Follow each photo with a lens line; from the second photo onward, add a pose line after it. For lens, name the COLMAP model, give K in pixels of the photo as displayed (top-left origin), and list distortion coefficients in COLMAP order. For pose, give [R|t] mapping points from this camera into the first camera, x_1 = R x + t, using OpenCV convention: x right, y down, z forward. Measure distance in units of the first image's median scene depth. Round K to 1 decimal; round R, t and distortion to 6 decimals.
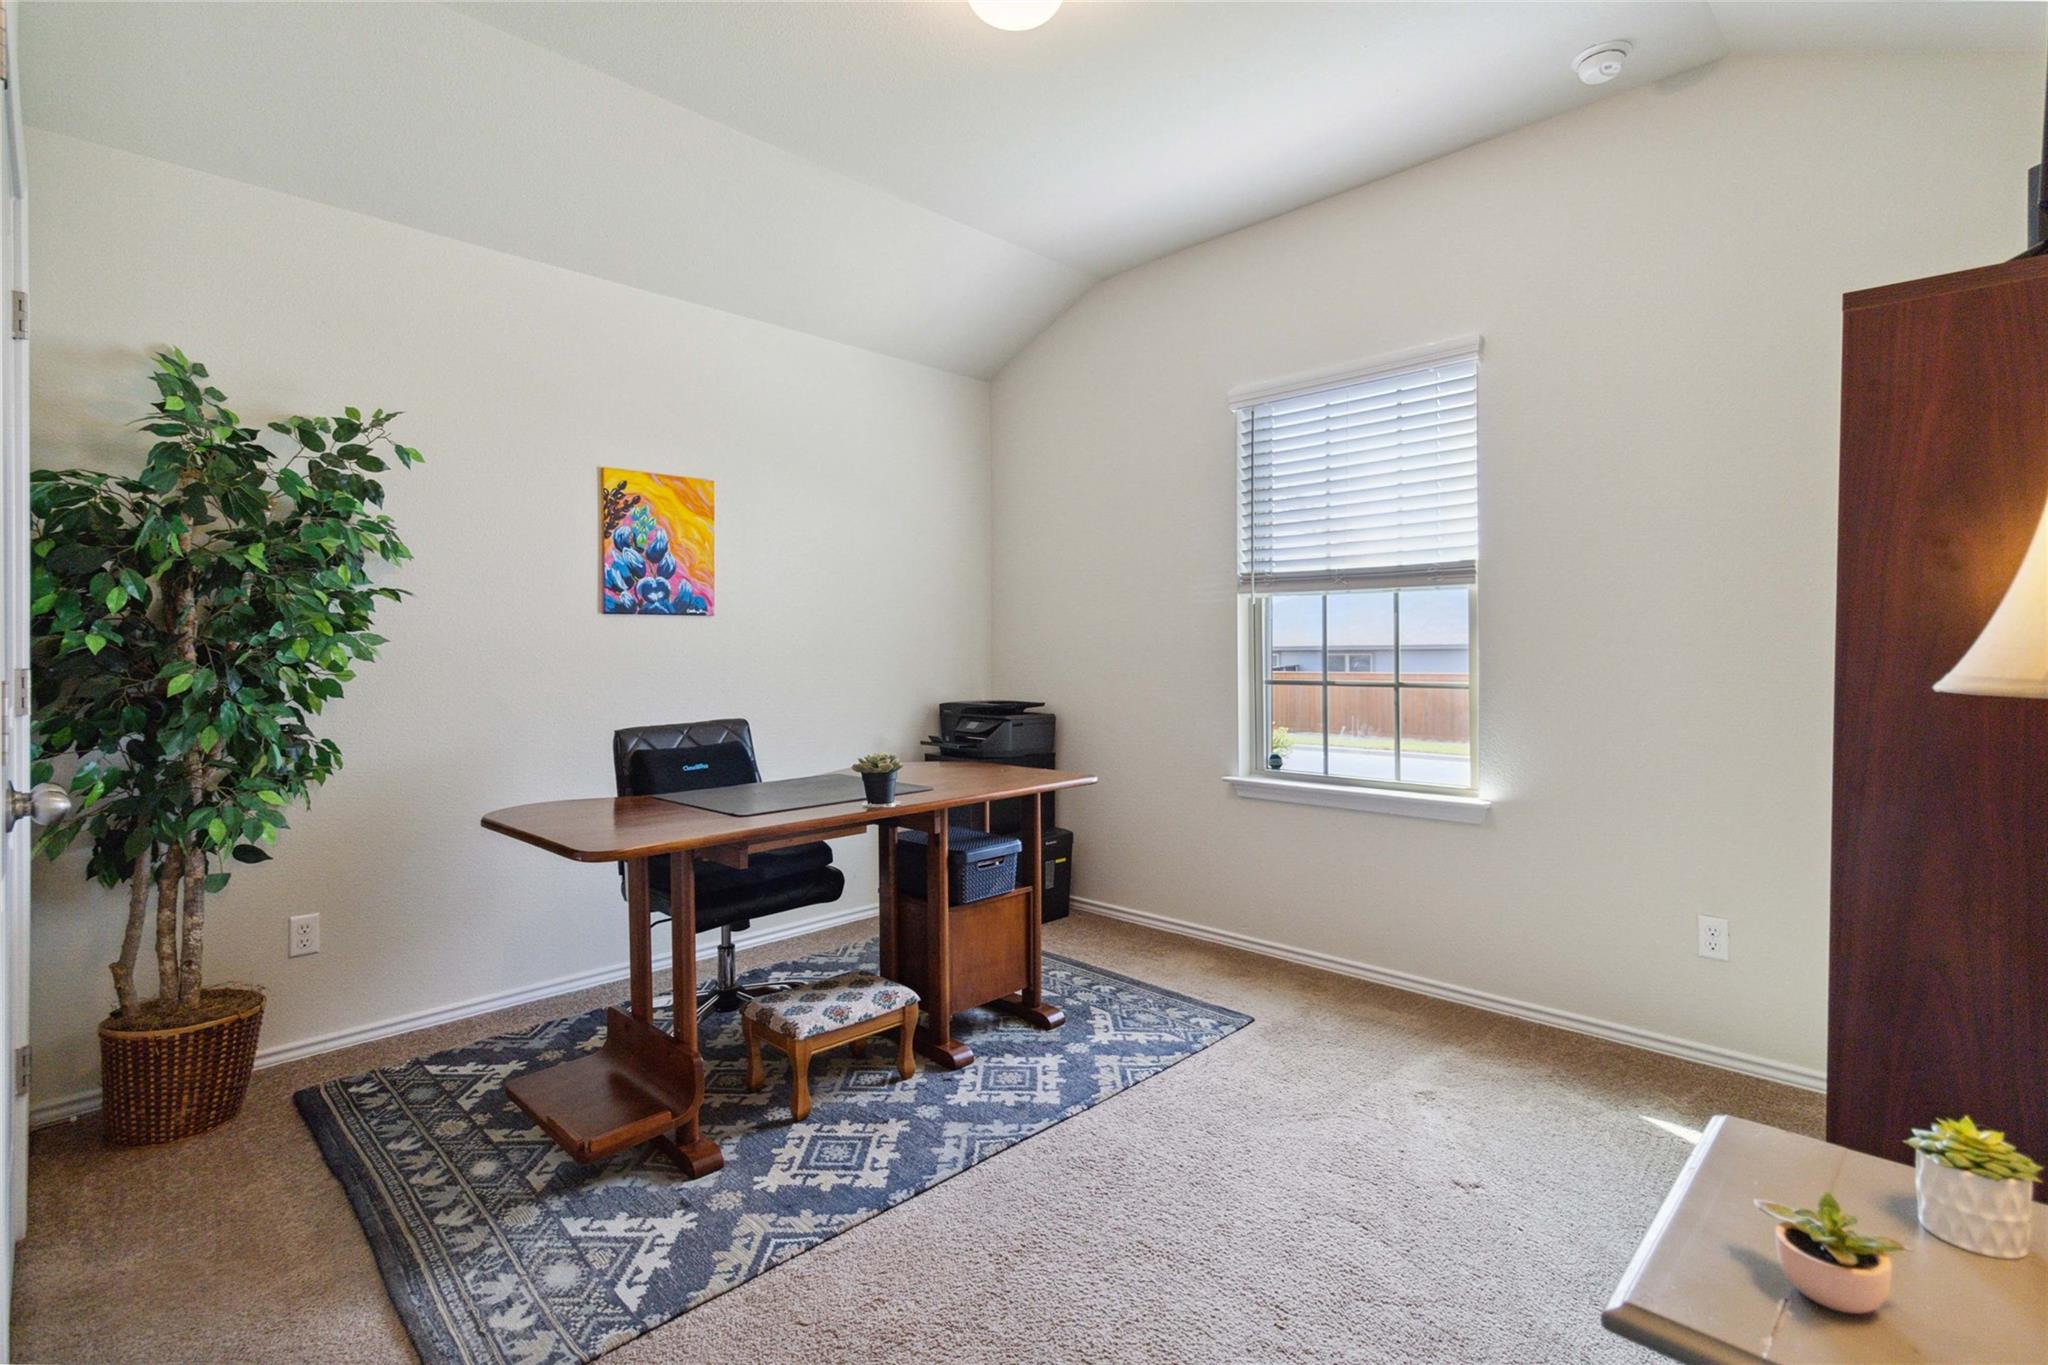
lens RADIAL K [[962.1, 0, 1030.1], [0, 962.1, 639.2], [0, 0, 1]] dist [-0.002643, 0.000850]
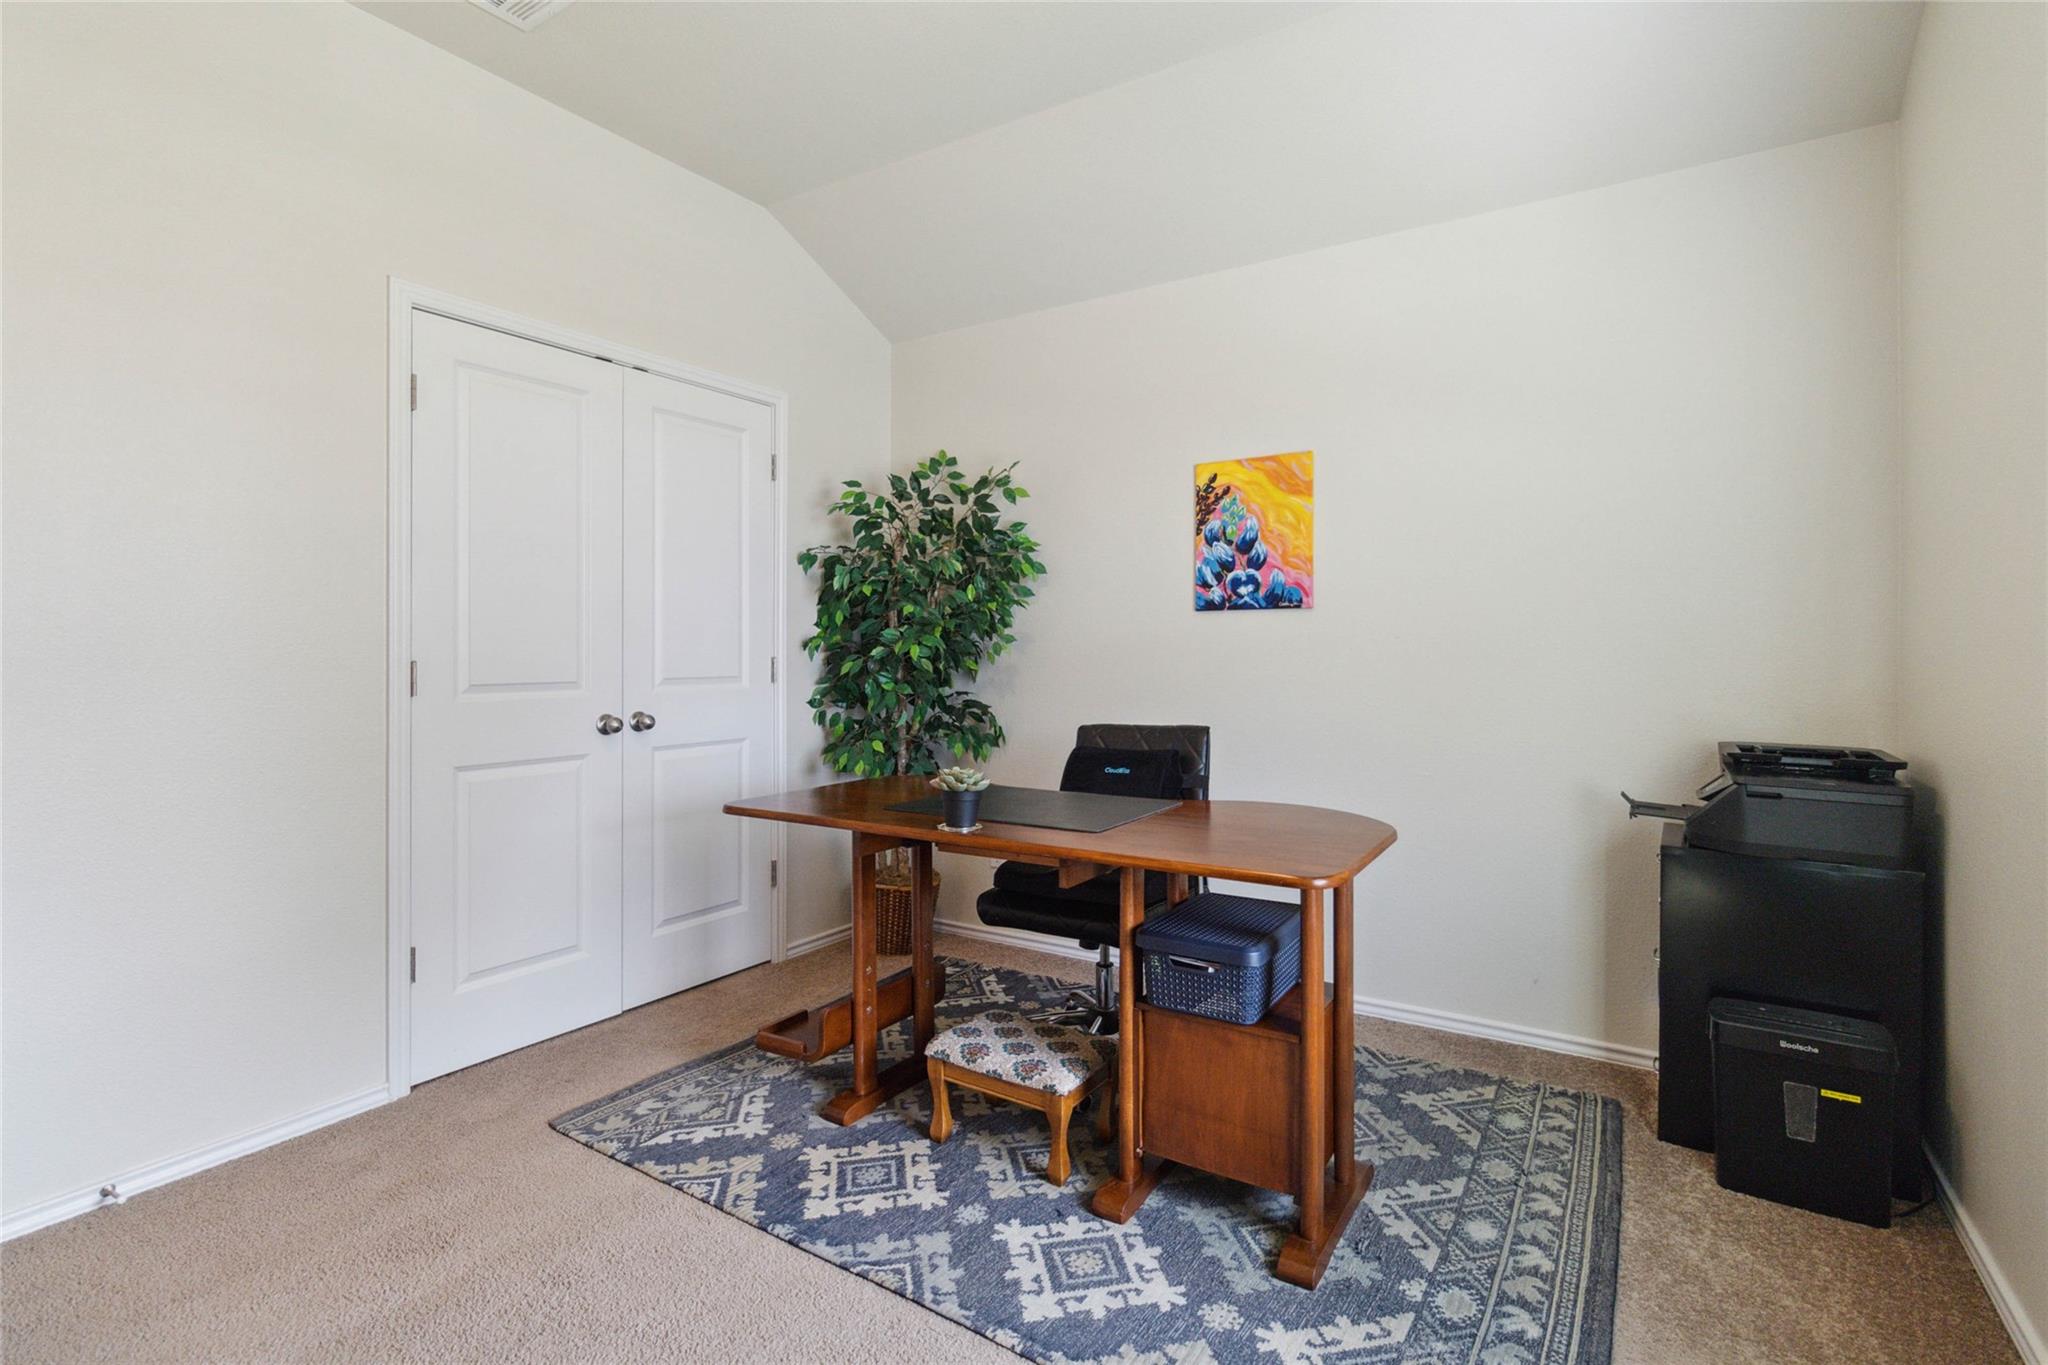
lens RADIAL K [[962.1, 0, 1030.1], [0, 962.1, 639.2], [0, 0, 1]] dist [-0.002643, 0.000850]
pose [[0.208976, -0.005348, -0.977906, 0.589877], [0.010423, 0.999940, -0.003241, 0.004718], [0.977865, -0.009516, 0.209019, 0.737042]]
